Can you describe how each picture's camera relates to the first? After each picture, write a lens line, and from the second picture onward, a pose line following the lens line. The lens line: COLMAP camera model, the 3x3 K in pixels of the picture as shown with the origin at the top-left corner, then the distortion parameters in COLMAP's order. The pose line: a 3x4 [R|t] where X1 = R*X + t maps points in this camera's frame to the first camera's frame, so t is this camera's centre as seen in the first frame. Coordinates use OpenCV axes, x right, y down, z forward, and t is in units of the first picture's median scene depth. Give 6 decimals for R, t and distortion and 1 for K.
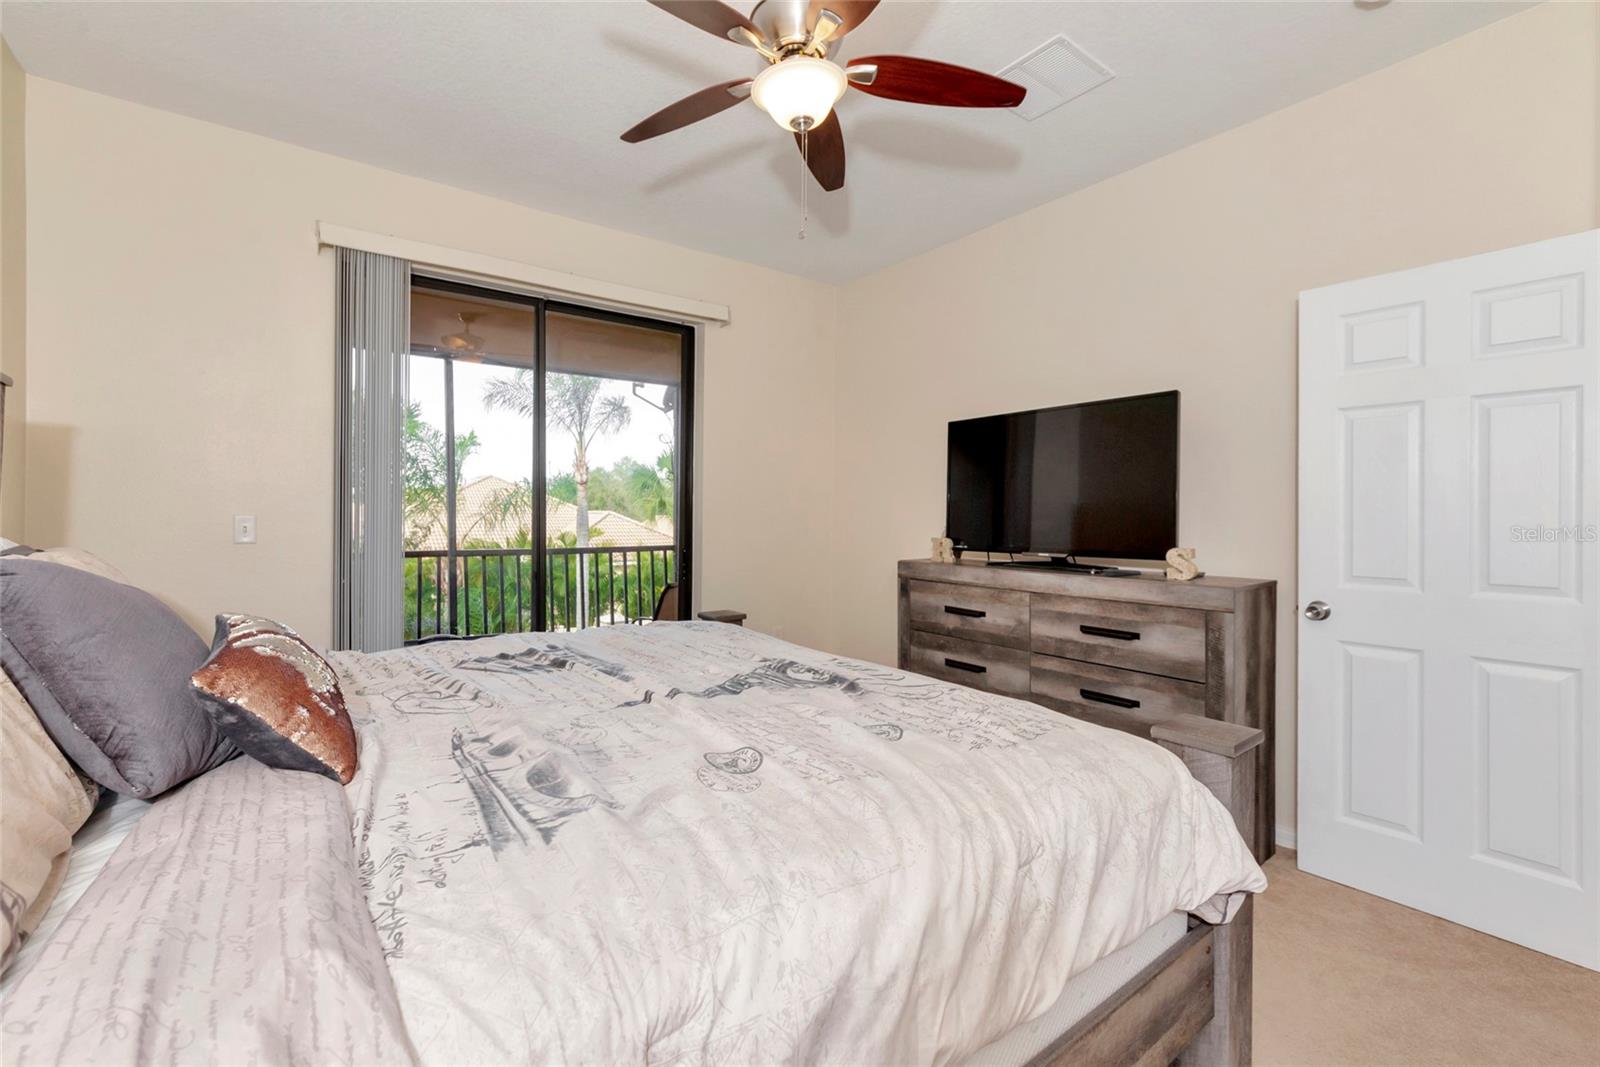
lens RADIAL K [[680.2, 0, 794.6], [0, 680.2, 521.7], [0, 0, 1]] dist [-0.006743, 0.003019]
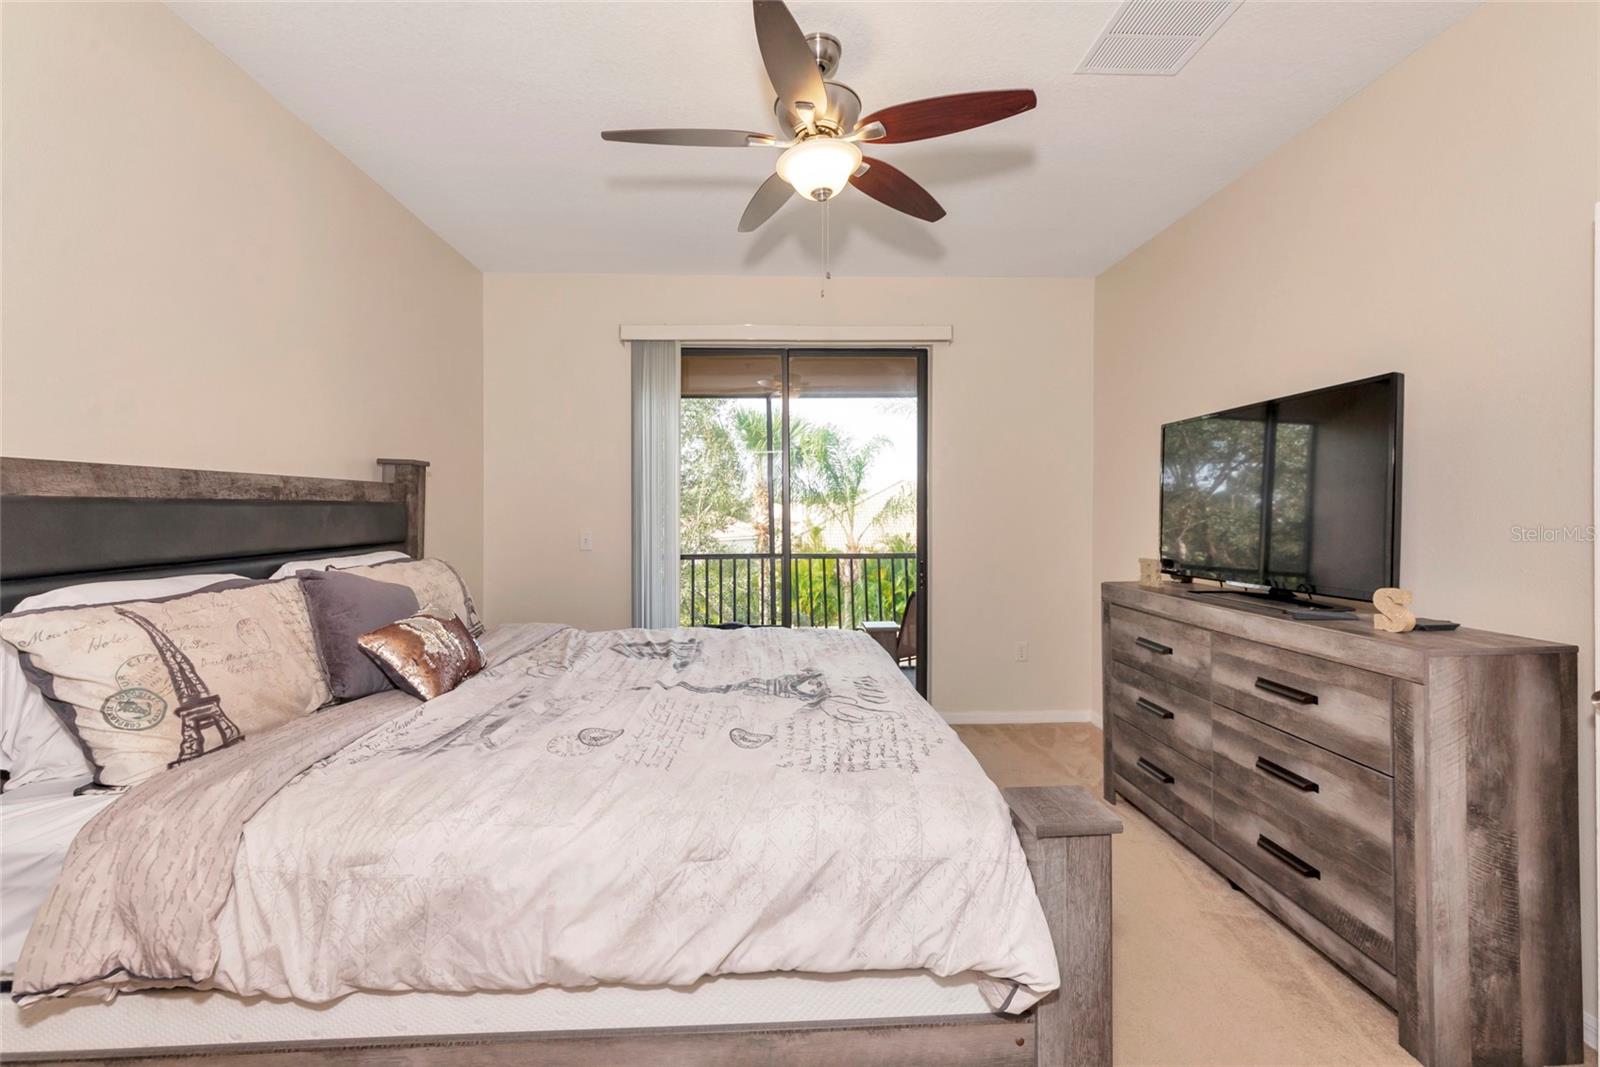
lens RADIAL K [[680.2, 0, 806.1], [0, 680.2, 520.8], [0, 0, 1]] dist [-0.006743, 0.003019]
pose [[0.831953, -0.002196, -0.554842, 0.414443], [0.003158, 0.999995, 0.000776, -0.033941], [0.554838, -0.002398, 0.831955, 0.036259]]
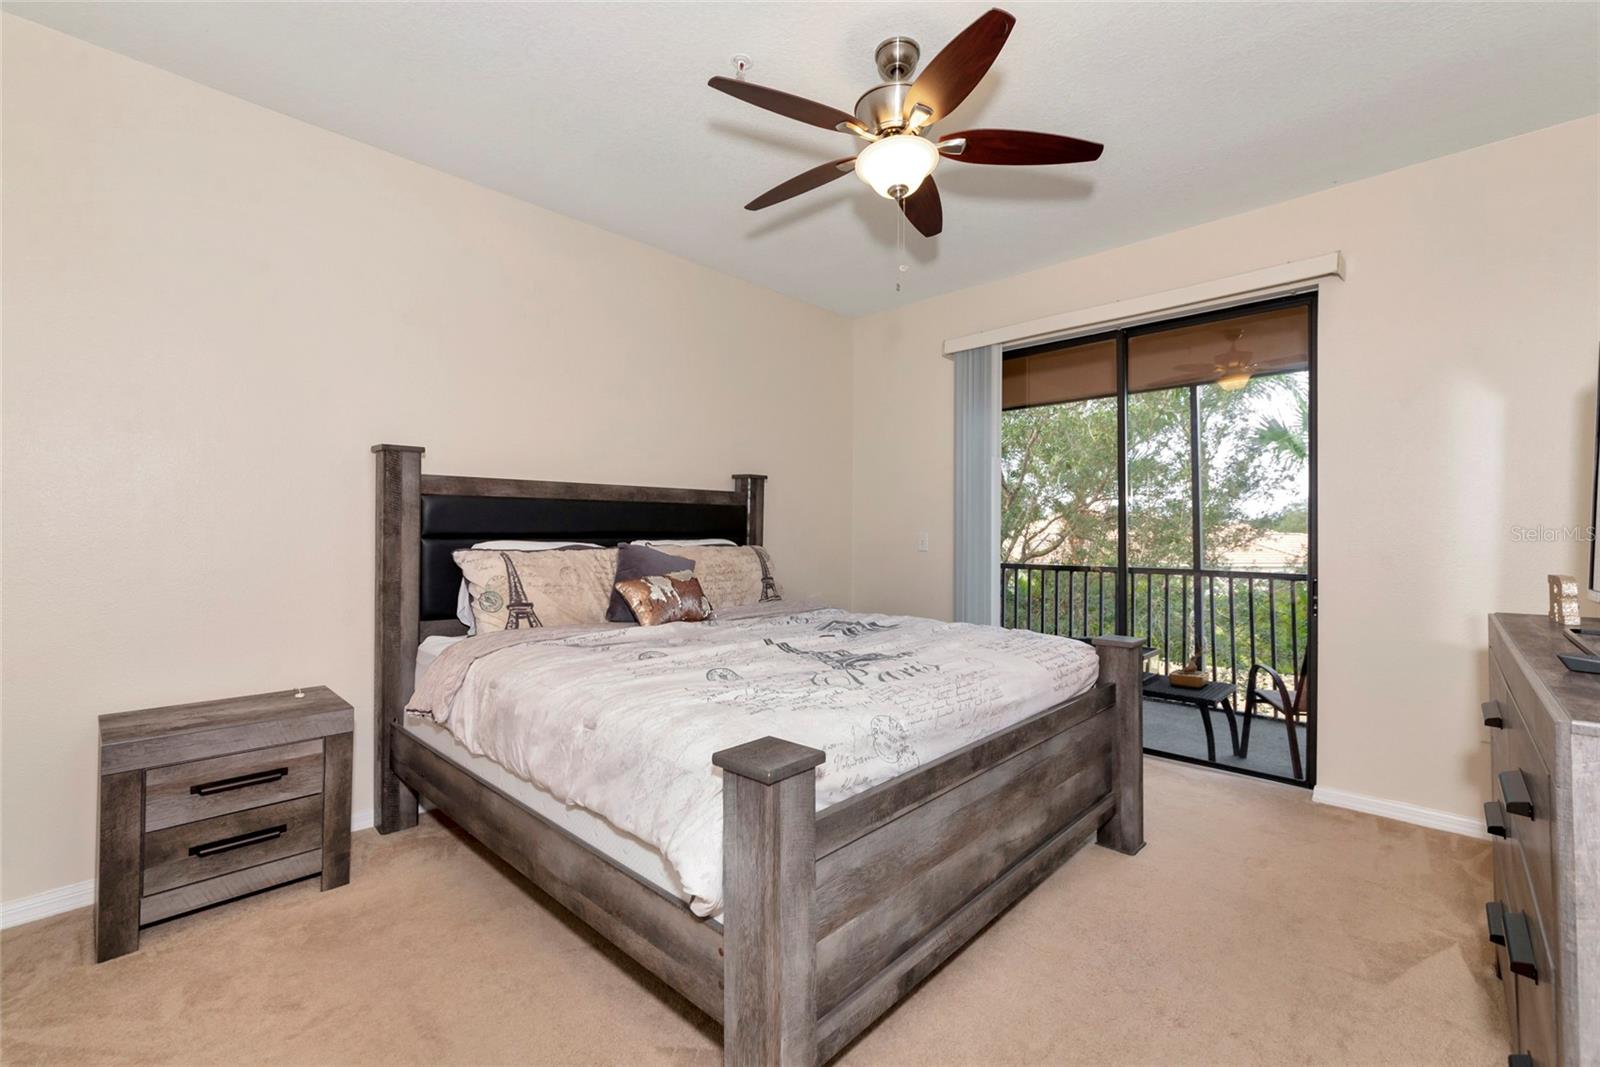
lens RADIAL K [[680.2, 0, 803.9], [0, 680.2, 541.2], [0, 0, 1]] dist [-0.006743, 0.003019]
pose [[0.179242, 0.004927, -0.983793, 0.760979], [-0.012505, 0.999918, 0.002729, 0.006363], [0.983725, 0.011813, 0.179289, 0.431865]]
